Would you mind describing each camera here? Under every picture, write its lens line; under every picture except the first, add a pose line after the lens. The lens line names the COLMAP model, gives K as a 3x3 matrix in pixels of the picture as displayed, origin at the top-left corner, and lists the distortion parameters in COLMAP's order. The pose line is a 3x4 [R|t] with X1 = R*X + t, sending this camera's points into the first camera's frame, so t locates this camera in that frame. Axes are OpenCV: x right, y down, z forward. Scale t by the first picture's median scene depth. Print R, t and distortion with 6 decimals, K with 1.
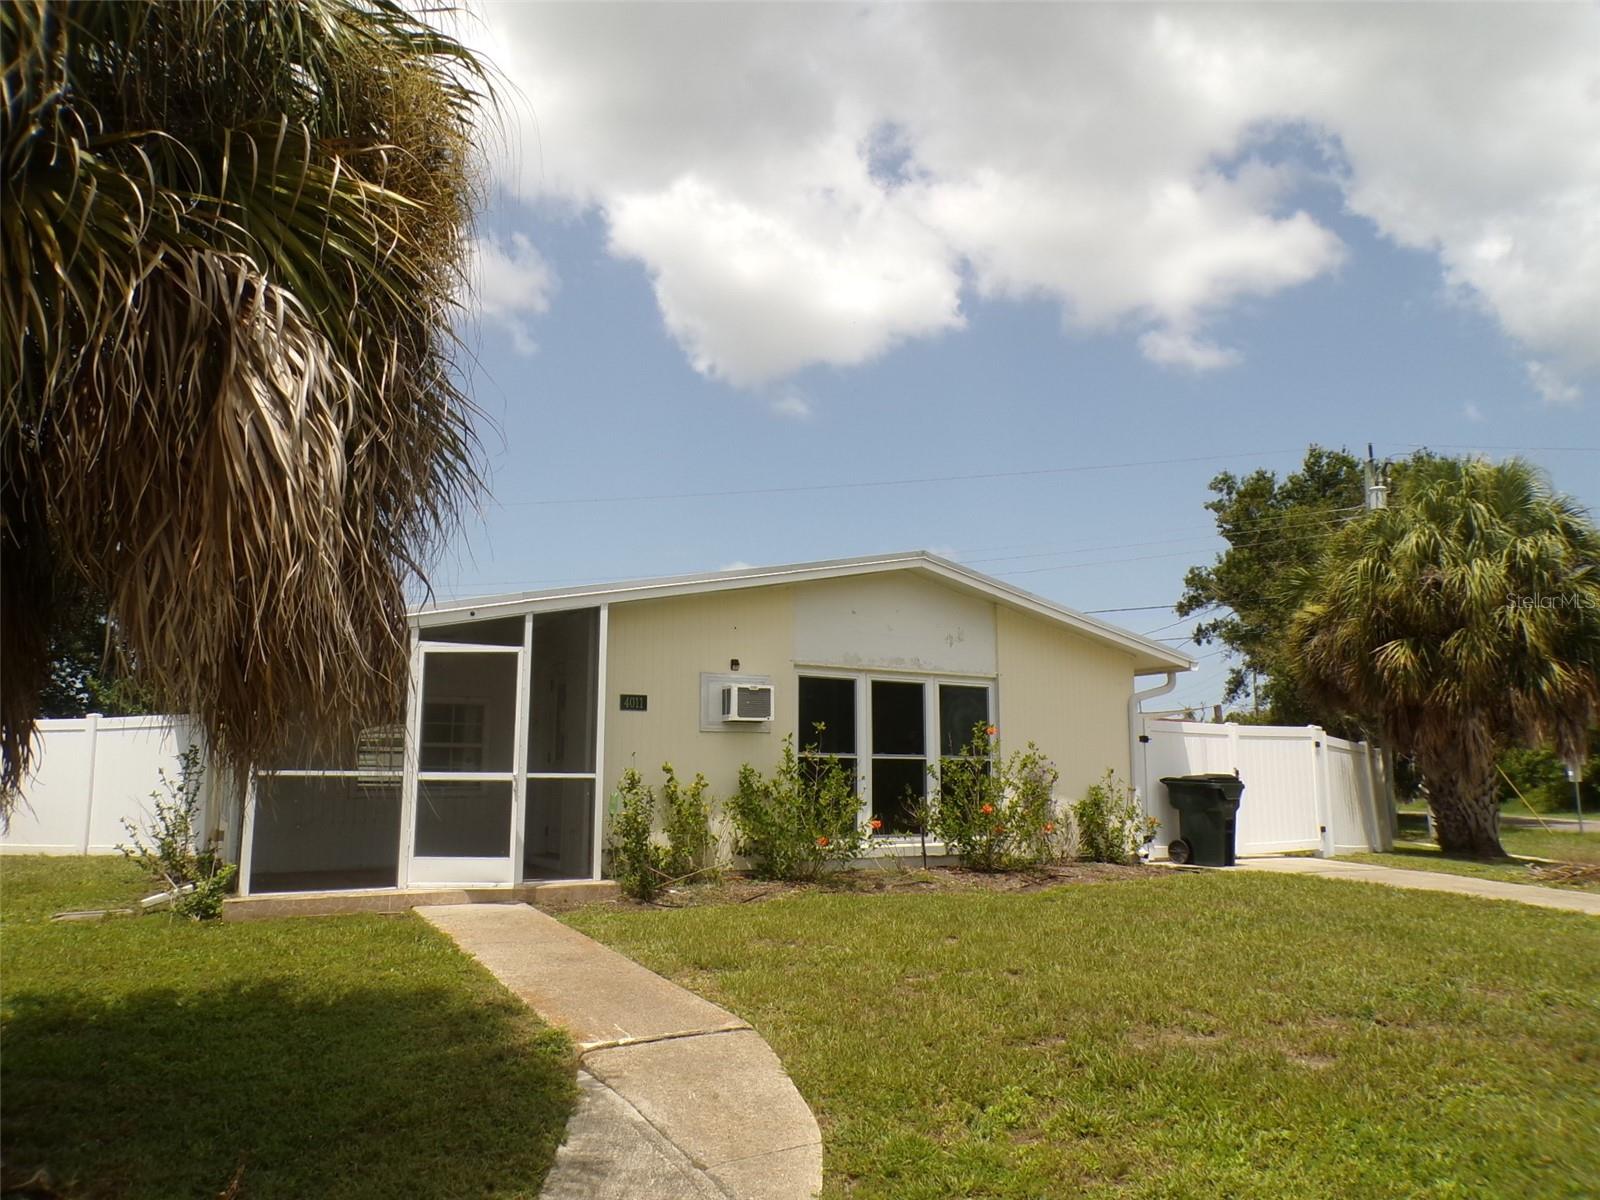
lens RADIAL K [[1111.8, 0, 806.2], [0, 1111.8, 600.6], [0, 0, 1]] dist [-0.050413, 0.023537]
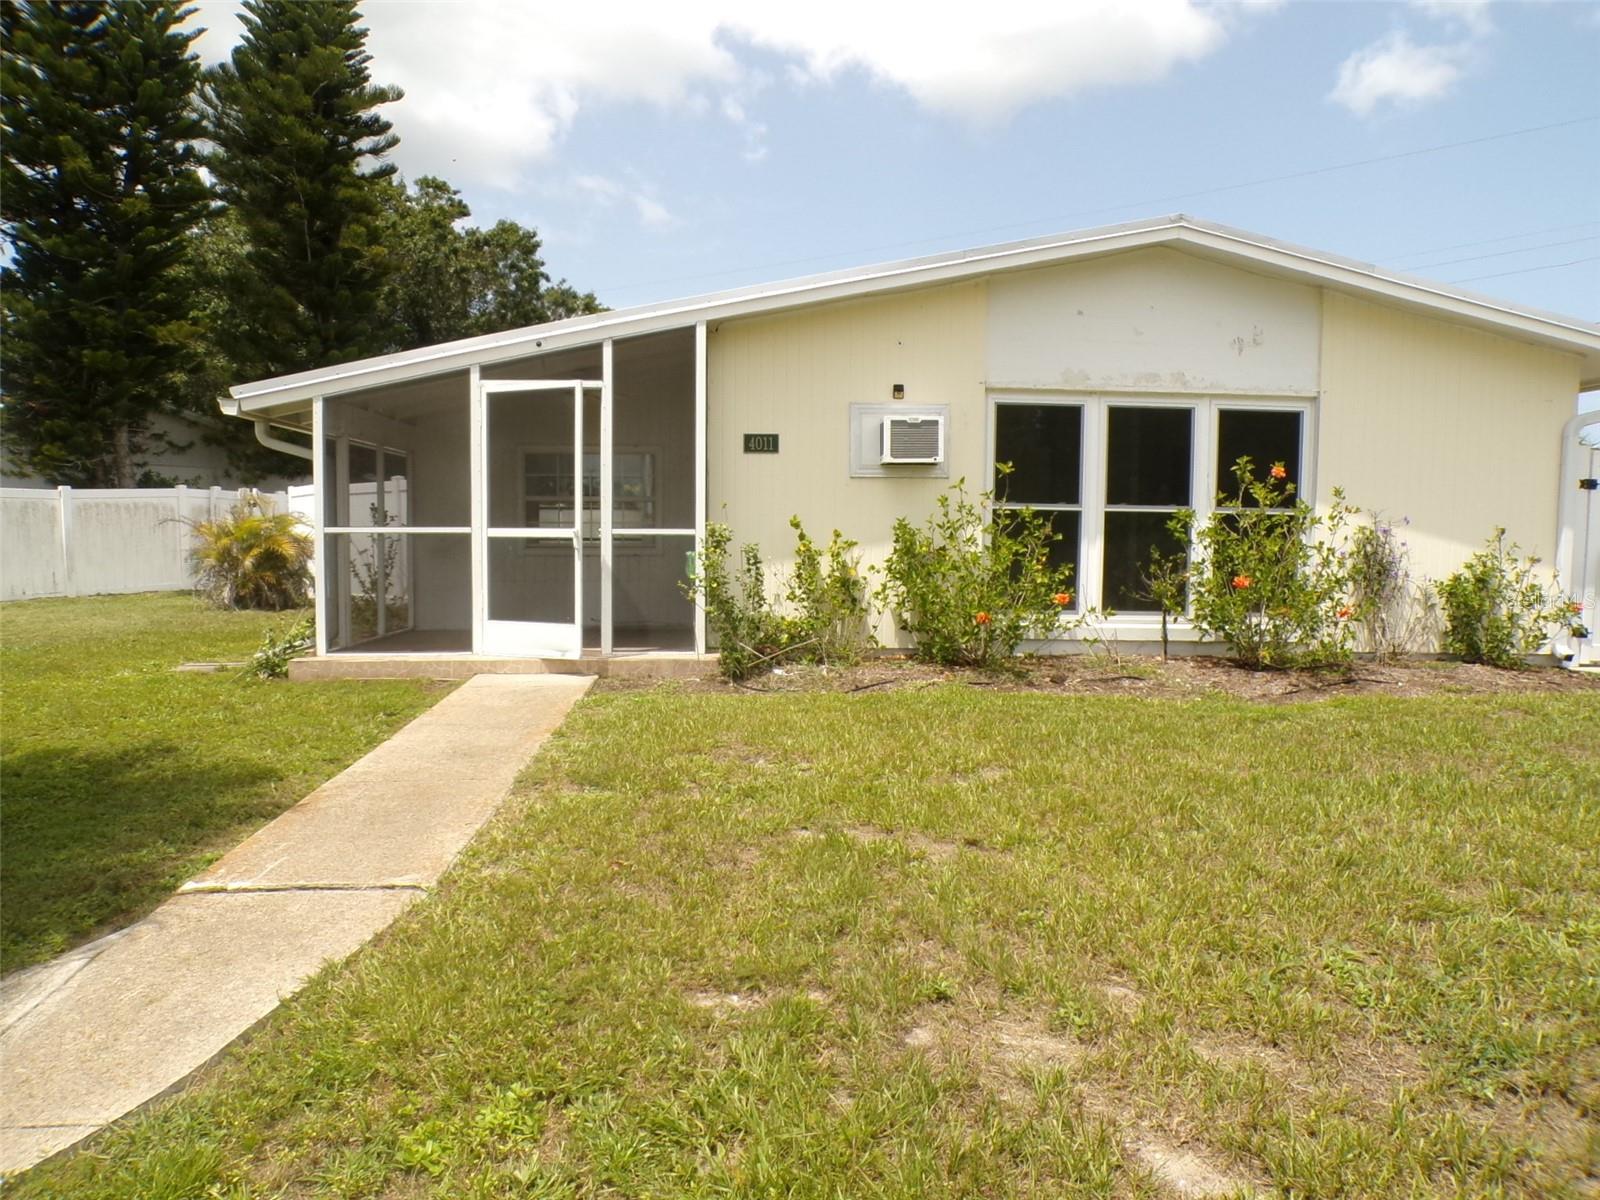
lens RADIAL K [[1111.8, 0, 796.0], [0, 1111.8, 599.4], [0, 0, 1]] dist [-0.050413, 0.023537]
pose [[0.889432, 0.031601, -0.455973, 0.236510], [0.066439, 0.978072, 0.197383, 0.043008], [0.452212, -0.205853, 0.867830, 0.269980]]
